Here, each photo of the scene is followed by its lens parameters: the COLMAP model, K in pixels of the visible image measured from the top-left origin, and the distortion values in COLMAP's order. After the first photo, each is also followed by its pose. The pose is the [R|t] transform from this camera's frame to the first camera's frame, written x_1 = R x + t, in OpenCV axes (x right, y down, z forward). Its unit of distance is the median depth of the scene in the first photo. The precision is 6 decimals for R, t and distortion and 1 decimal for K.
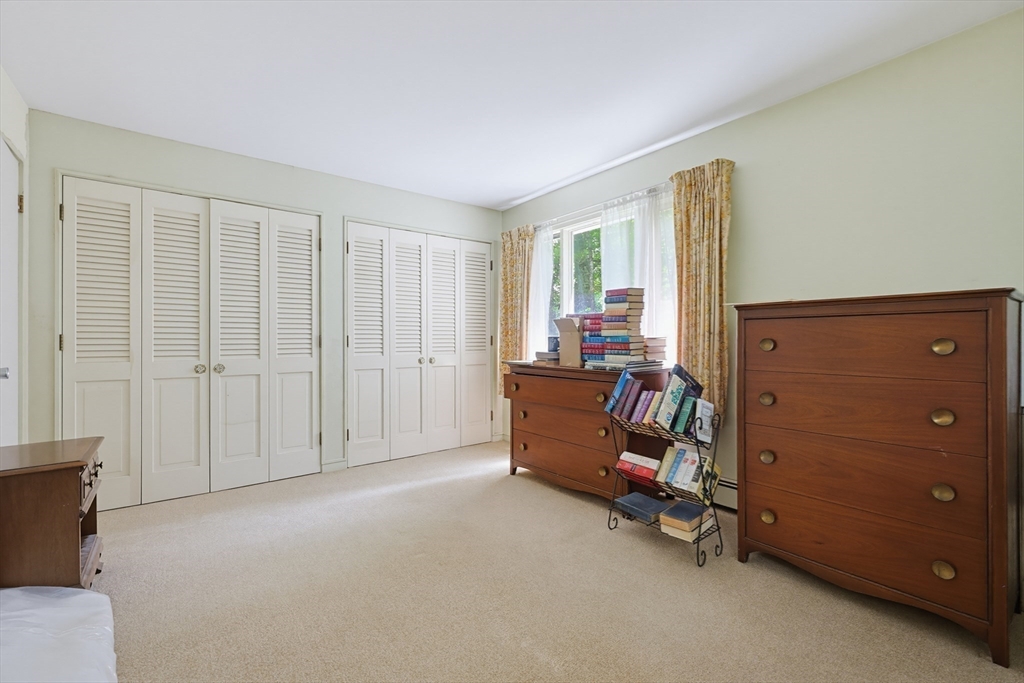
lens RADIAL K [[439.2, 0, 508.6], [0, 439.2, 343.3], [0, 0, 1]] dist [0.000561, 0.000084]
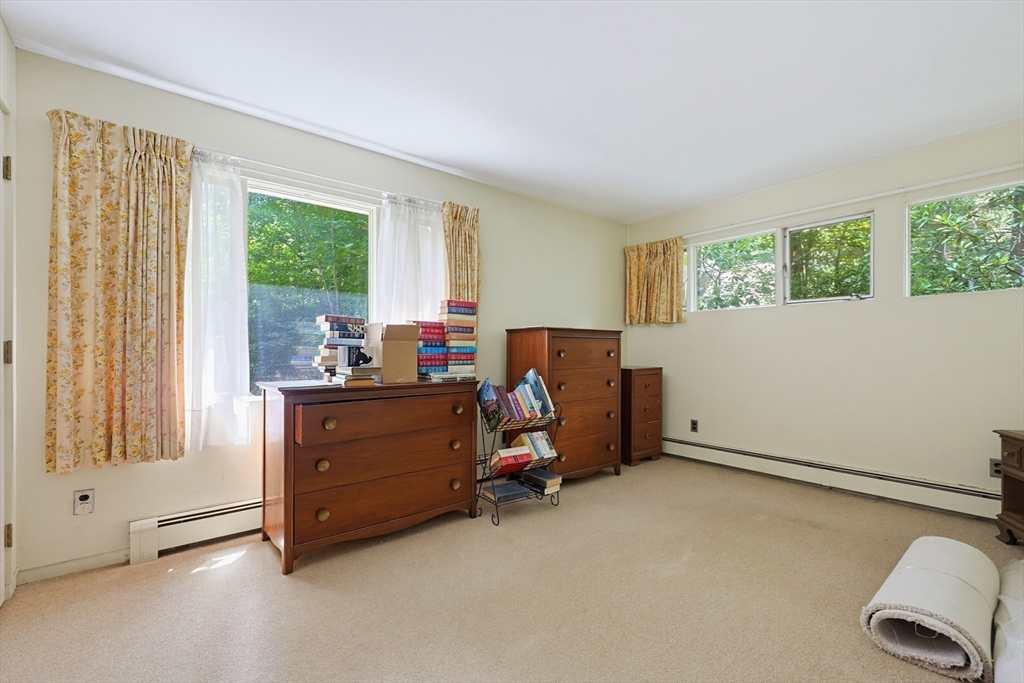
lens RADIAL K [[439.2, 0, 508.6], [0, 439.2, 343.3], [0, 0, 1]] dist [0.000561, 0.000084]
pose [[-0.019522, -0.000120, 0.999809, -0.752157], [-0.003978, 0.999992, 0.000043, -0.024166], [-0.999802, -0.003976, -0.019522, 0.875846]]
